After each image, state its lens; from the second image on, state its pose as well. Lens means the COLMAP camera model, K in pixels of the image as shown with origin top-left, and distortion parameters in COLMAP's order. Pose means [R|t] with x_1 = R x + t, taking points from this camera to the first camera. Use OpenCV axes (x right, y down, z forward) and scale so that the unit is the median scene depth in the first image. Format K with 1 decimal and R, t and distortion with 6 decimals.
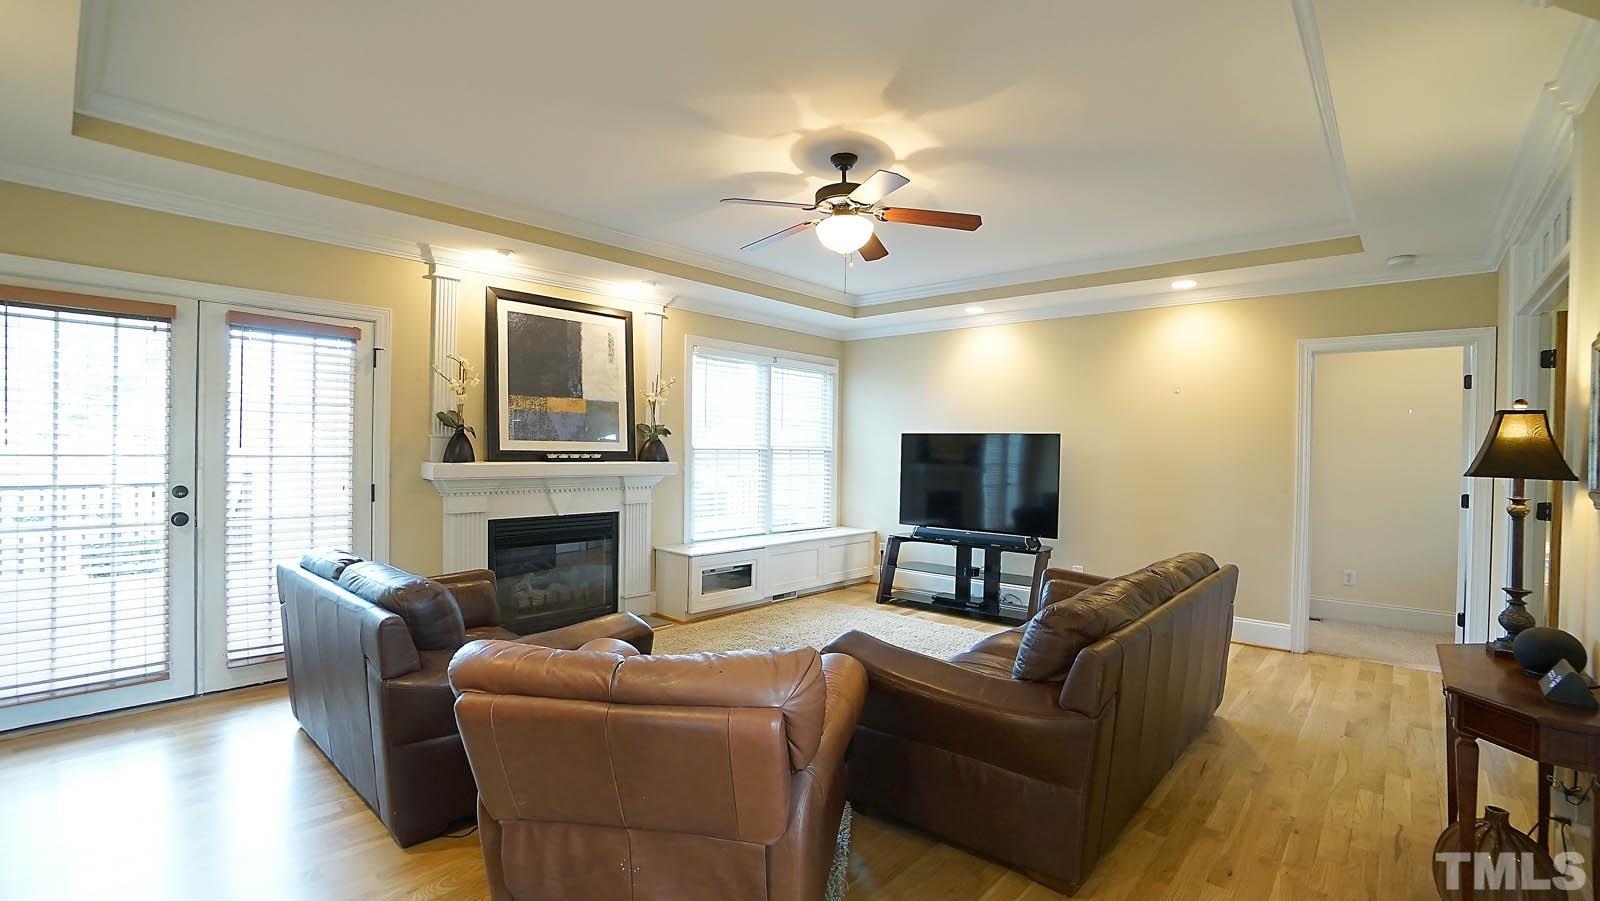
lens RADIAL K [[702.2, 0, 791.2], [0, 702.2, 452.7], [0, 0, 1]] dist [-0.066197, 0.023595]
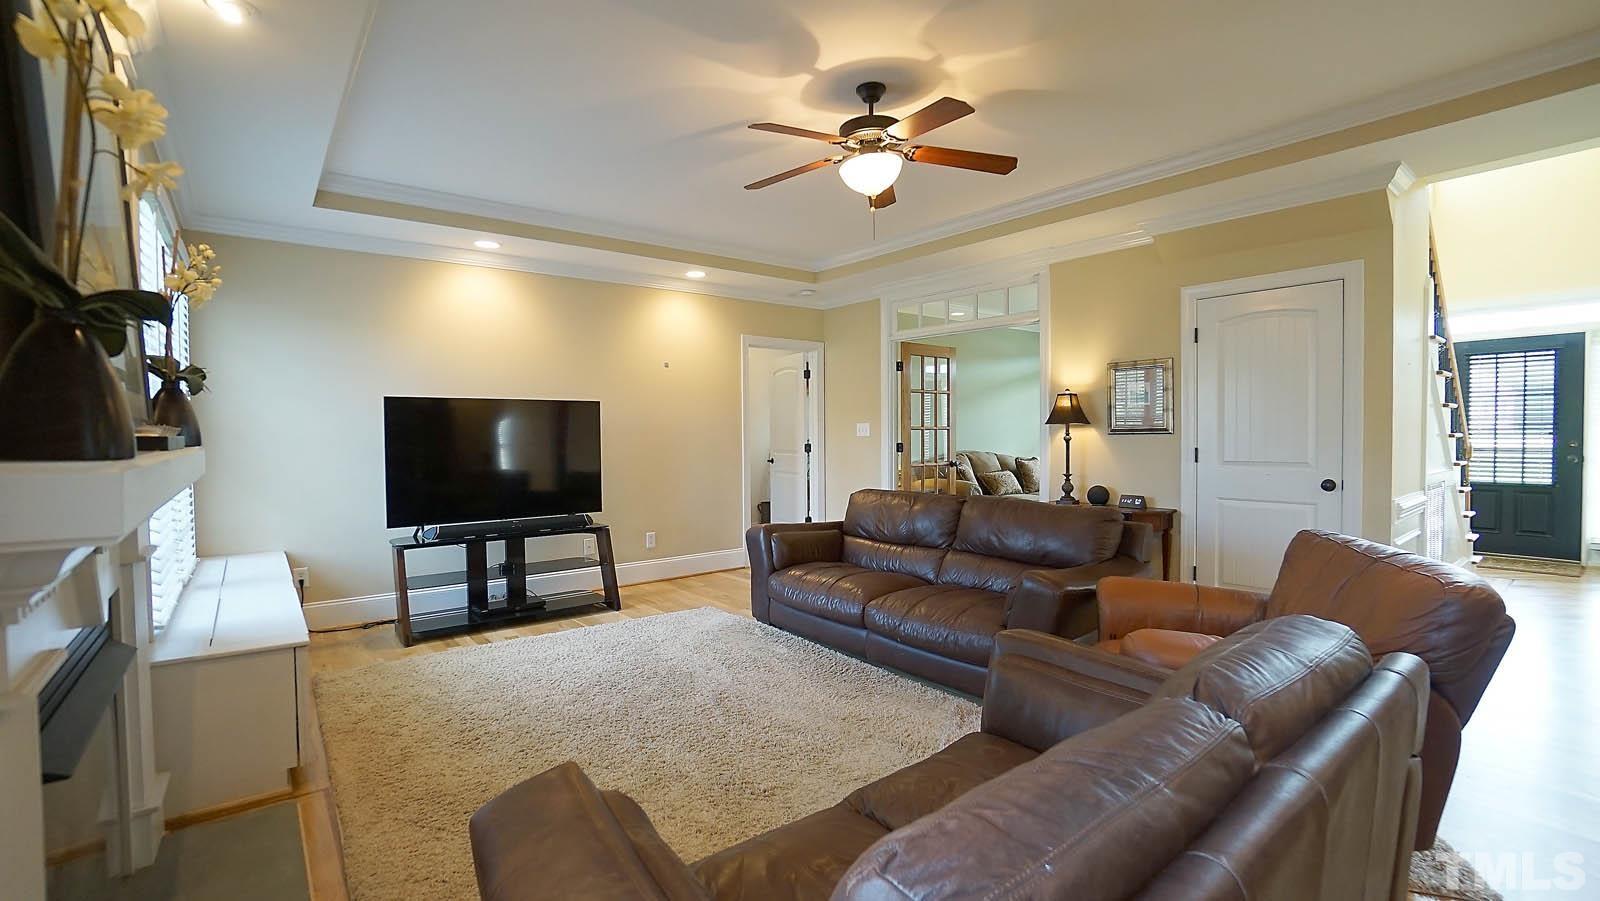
lens RADIAL K [[702.2, 0, 791.2], [0, 702.2, 452.7], [0, 0, 1]] dist [-0.066197, 0.023595]
pose [[0.161549, -0.048744, 0.985660, -0.541958], [0.019081, 0.998747, 0.046263, 0.003895], [-0.986680, 0.011333, 0.162276, 0.612550]]
